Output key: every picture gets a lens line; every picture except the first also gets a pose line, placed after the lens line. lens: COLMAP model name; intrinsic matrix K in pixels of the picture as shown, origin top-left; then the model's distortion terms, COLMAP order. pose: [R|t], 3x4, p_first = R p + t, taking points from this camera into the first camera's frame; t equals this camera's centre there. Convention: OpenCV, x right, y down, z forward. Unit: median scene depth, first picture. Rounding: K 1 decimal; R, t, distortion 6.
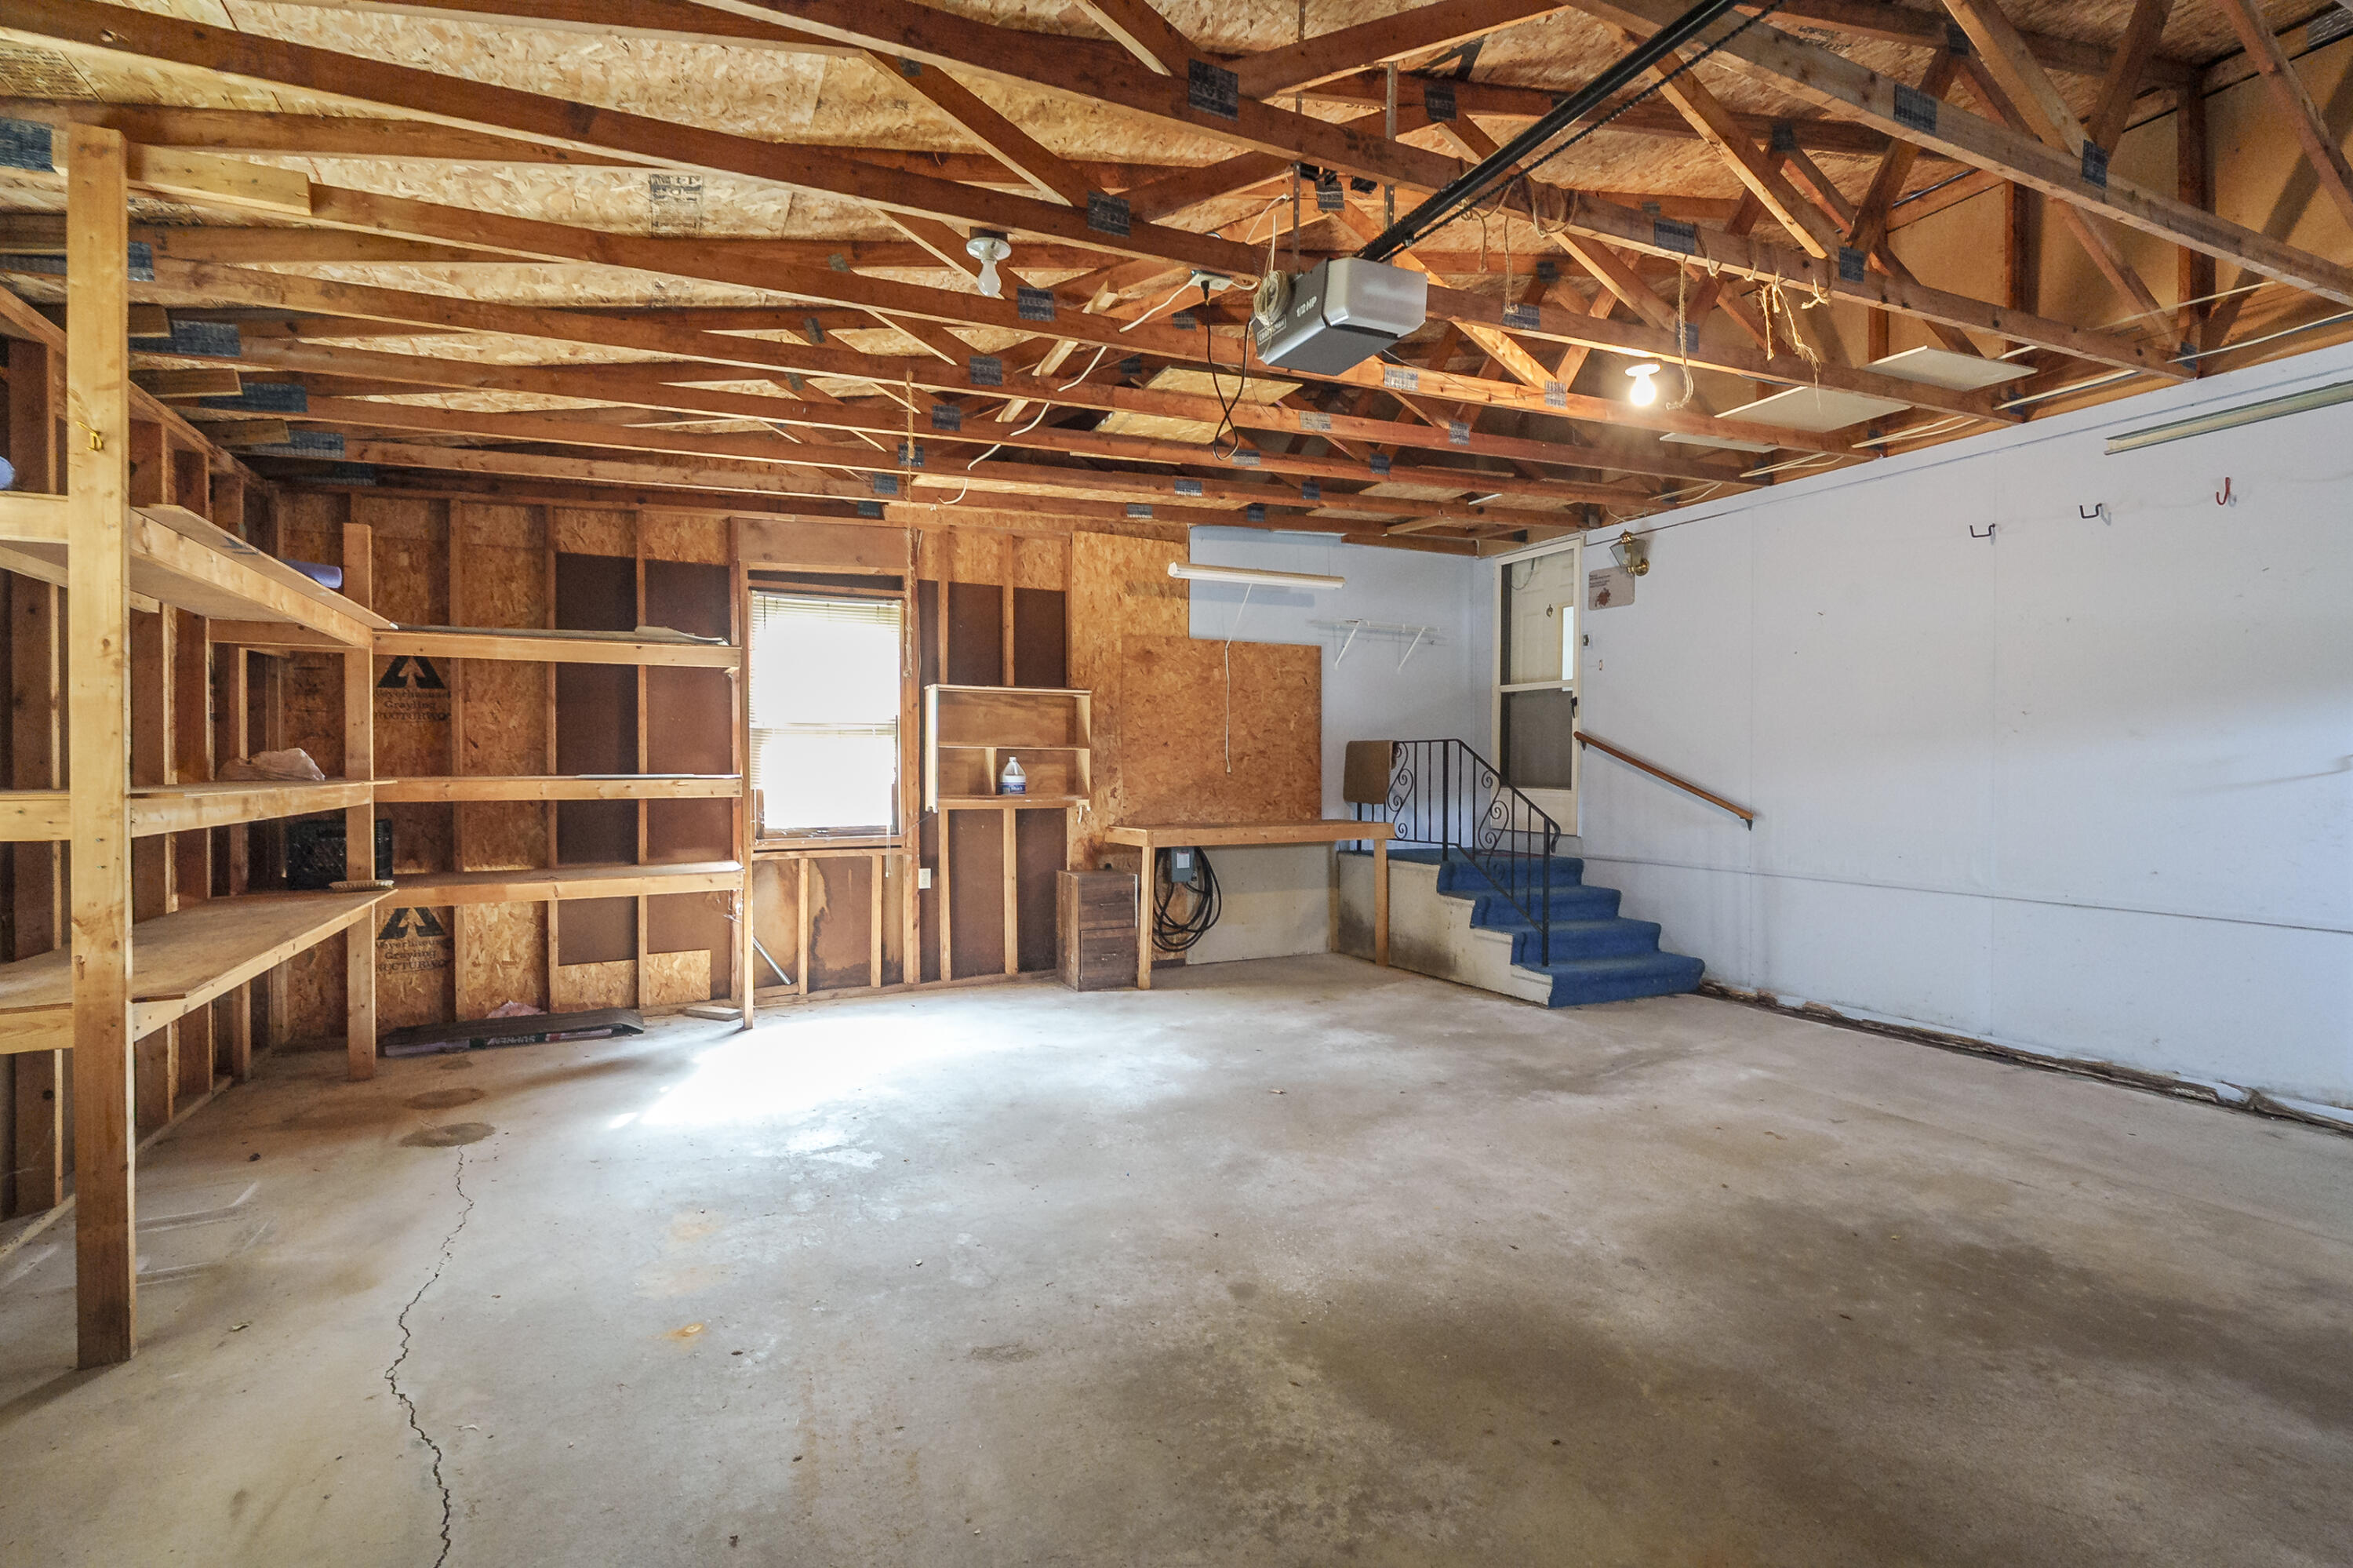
lens RADIAL K [[1065.6, 0, 1175.9], [0, 1065.6, 797.3], [0, 0, 1]] dist [-0.004345, 0.000187]
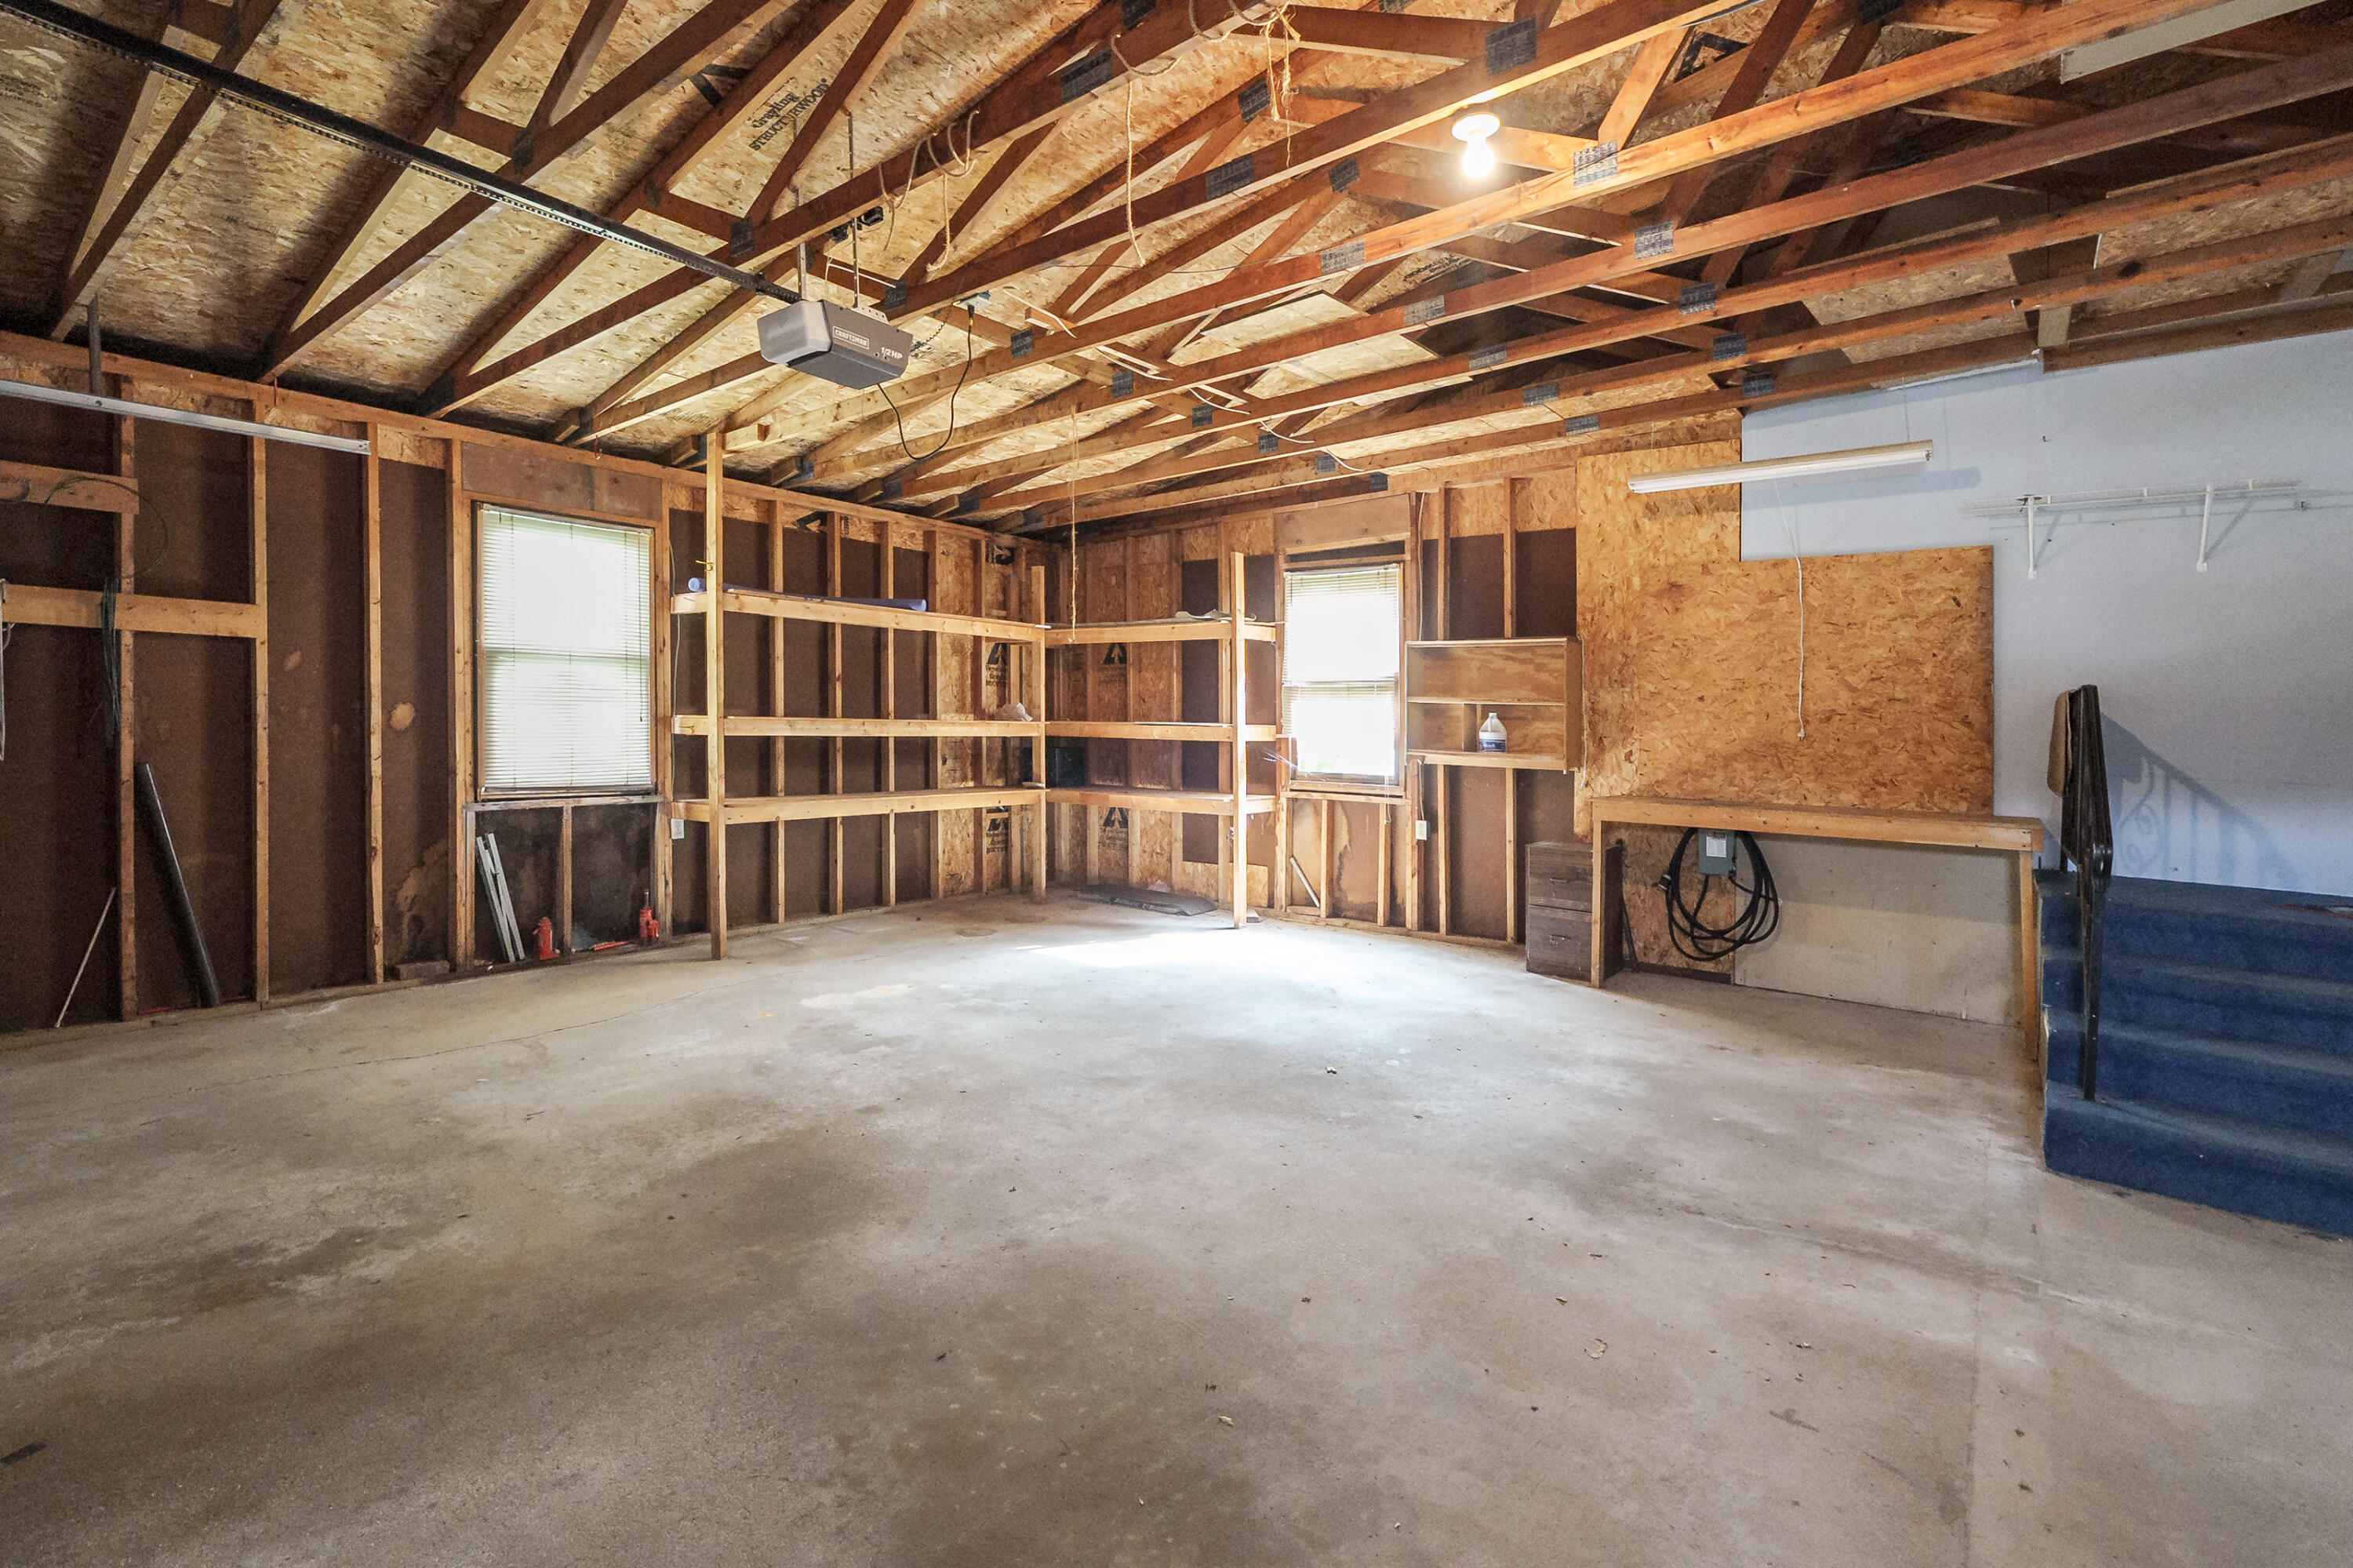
lens RADIAL K [[1082.0, 0, 1176.5], [0, 1082.0, 784.0], [0, 0, 1]] dist [-0.002722, 0.000452]
pose [[0.441445, 0.062295, -0.895123, 0.722026], [-0.048702, 0.997780, 0.045421, -0.005391], [0.895965, 0.023544, 0.443499, 0.387022]]
